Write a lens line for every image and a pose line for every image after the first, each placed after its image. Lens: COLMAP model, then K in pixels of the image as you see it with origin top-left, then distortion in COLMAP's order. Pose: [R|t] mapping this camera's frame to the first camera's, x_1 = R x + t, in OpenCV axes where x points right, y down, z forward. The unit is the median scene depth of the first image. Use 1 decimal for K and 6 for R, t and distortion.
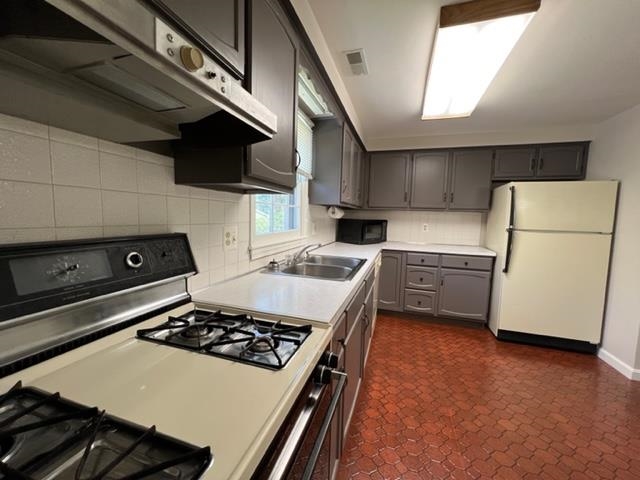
lens RADIAL K [[256.2, 0, 319.9], [0, 256.2, 237.5], [0, 0, 1]] dist [-0.004697, 0.001119]
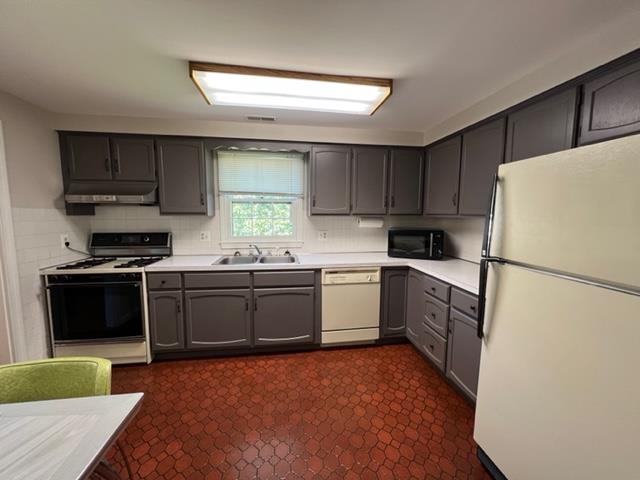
lens RADIAL K [[256.2, 0, 319.3], [0, 256.2, 241.5], [0, 0, 1]] dist [-0.004697, 0.001119]
pose [[0.437919, 0.067678, -0.896463, 1.193809], [-0.069982, 0.996703, 0.041059, -0.066117], [0.896286, 0.044755, 0.441212, 0.531626]]
